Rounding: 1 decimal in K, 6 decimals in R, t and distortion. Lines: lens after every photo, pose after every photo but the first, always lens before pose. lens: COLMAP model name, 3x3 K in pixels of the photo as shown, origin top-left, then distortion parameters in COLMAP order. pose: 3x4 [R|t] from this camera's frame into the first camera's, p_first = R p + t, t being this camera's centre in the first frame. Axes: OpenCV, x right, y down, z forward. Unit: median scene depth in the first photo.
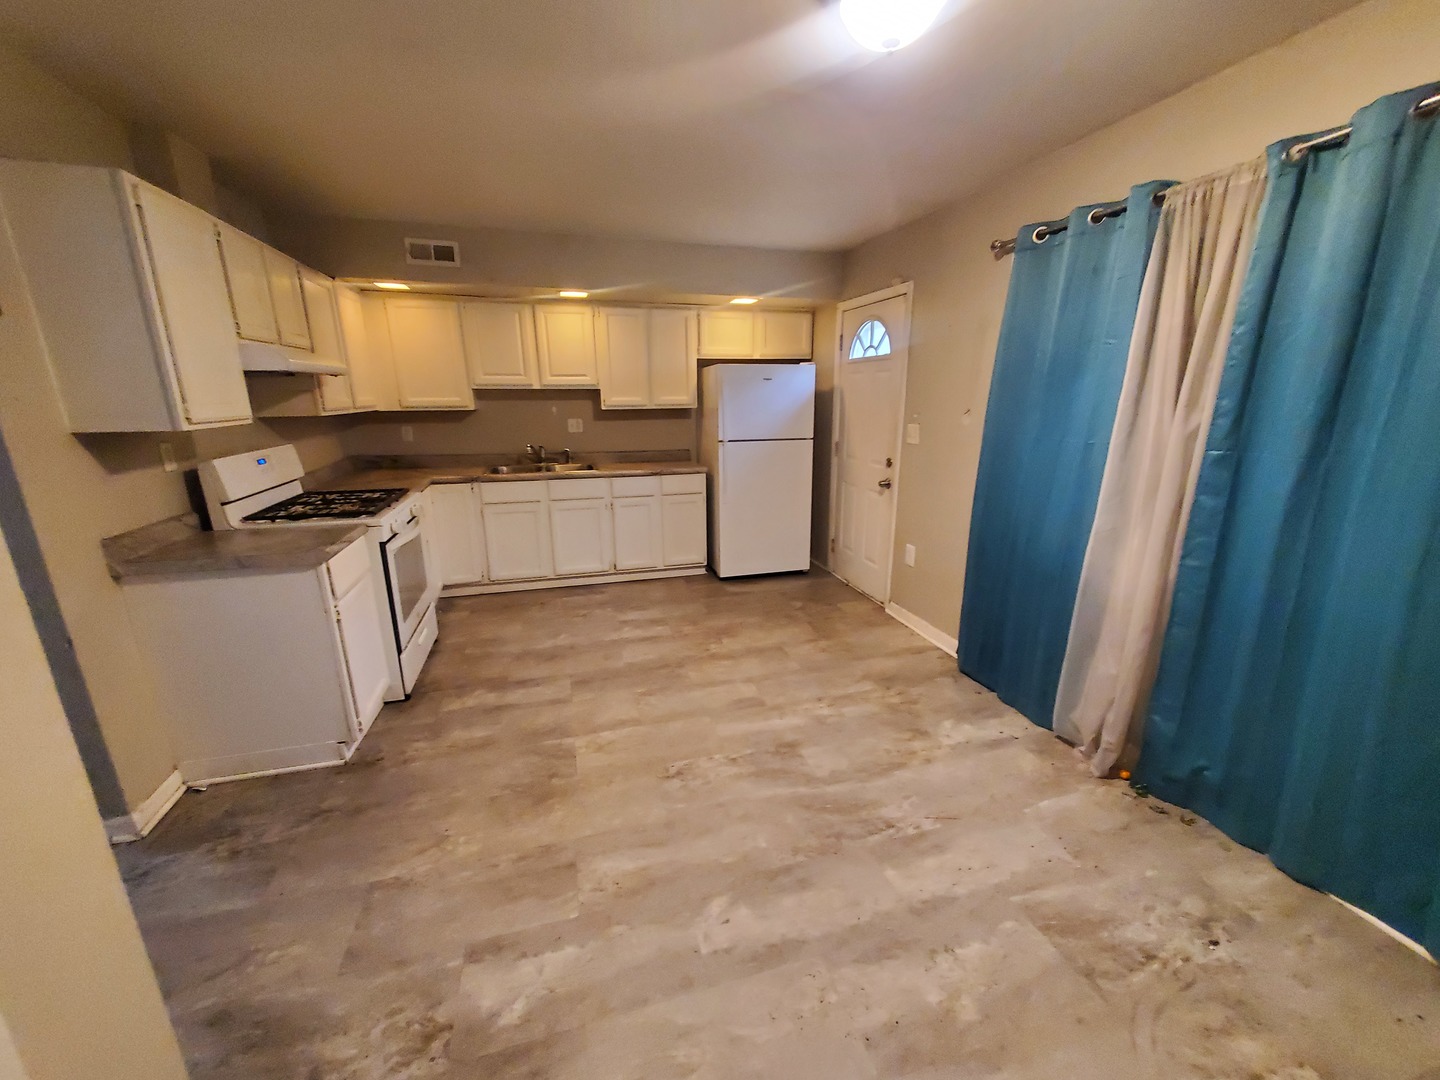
lens RADIAL K [[568.3, 0, 724.2], [0, 568.3, 543.2], [0, 0, 1]] dist [-0.002188, -0.001201]
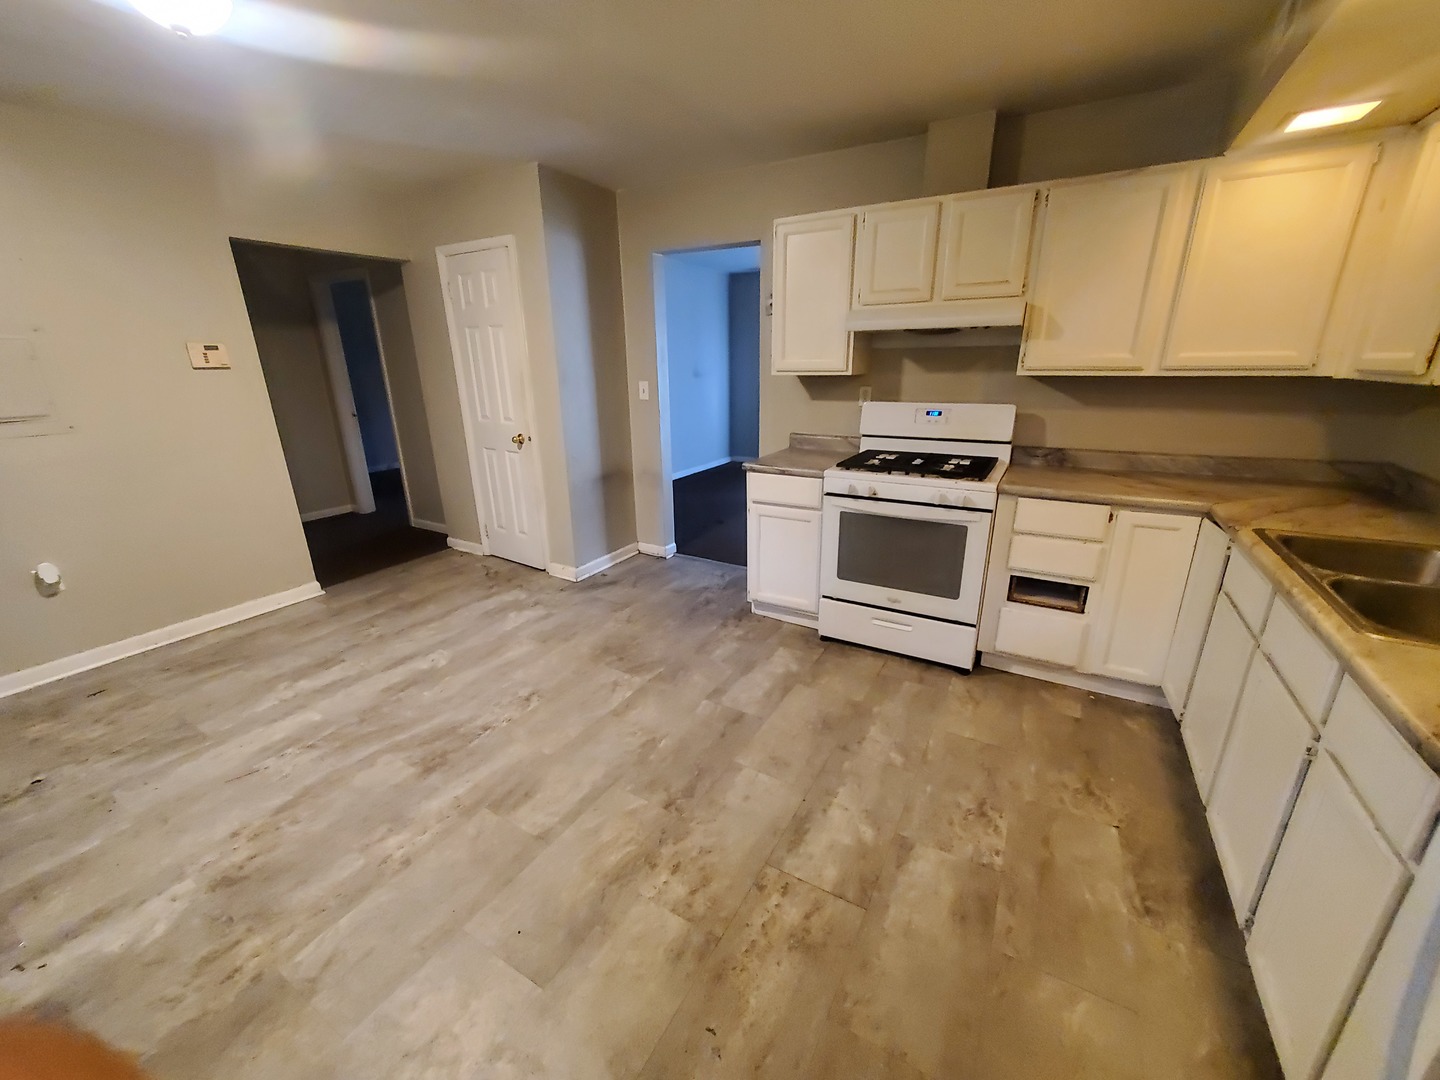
lens RADIAL K [[568.3, 0, 725.3], [0, 568.3, 551.7], [0, 0, 1]] dist [-0.002188, -0.001201]
pose [[-0.725371, 0.228301, -0.649397, 0.274472], [-0.164695, 0.858439, 0.485755, -0.416882], [0.668366, 0.459304, -0.585087, 1.647327]]
